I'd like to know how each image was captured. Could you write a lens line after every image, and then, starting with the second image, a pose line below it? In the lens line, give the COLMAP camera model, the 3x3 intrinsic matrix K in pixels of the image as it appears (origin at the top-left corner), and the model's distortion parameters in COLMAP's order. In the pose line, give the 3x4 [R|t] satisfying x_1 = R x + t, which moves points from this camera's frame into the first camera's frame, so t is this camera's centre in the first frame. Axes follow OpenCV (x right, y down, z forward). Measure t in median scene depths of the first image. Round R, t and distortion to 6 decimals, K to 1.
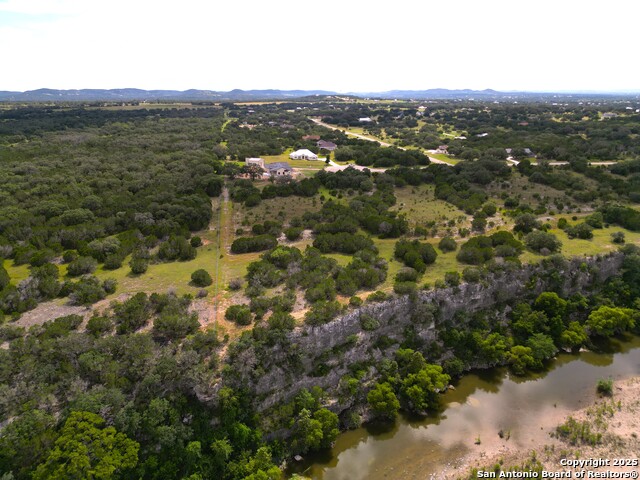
lens RADIAL K [[450.1, 0, 320.0], [0, 450.1, 240.0], [0, 0, 1]] dist [0.073170, -0.081538]
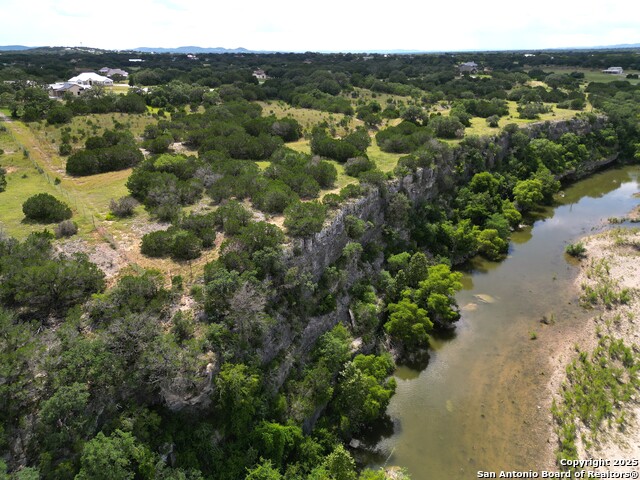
lens RADIAL K [[450.1, 0, 320.0], [0, 450.1, 240.0], [0, 0, 1]] dist [0.073170, -0.081538]
pose [[0.875364, -0.181911, 0.447936, -0.255094], [0.147420, 0.982821, 0.111043, 0.120722], [-0.460440, -0.031168, 0.887143, 0.418514]]
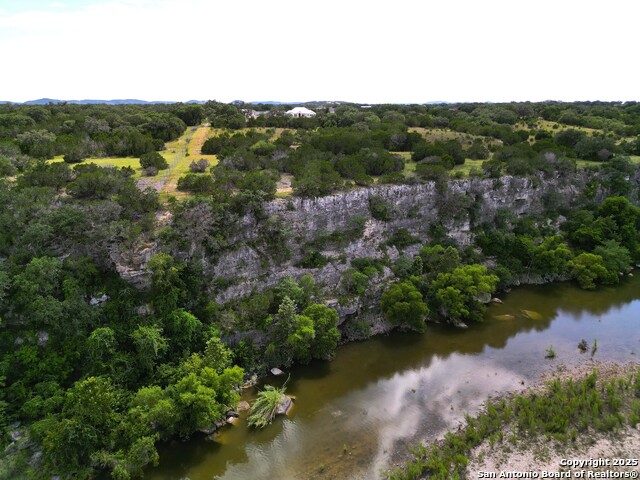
lens RADIAL K [[450.1, 0, 320.0], [0, 450.1, 240.0], [0, 0, 1]] dist [0.073170, -0.081538]
pose [[0.999989, 0.004602, 0.000998, 0.010278], [-0.004570, 0.999540, -0.029981, 0.259192], [-0.001135, 0.029976, 0.999550, 0.293376]]
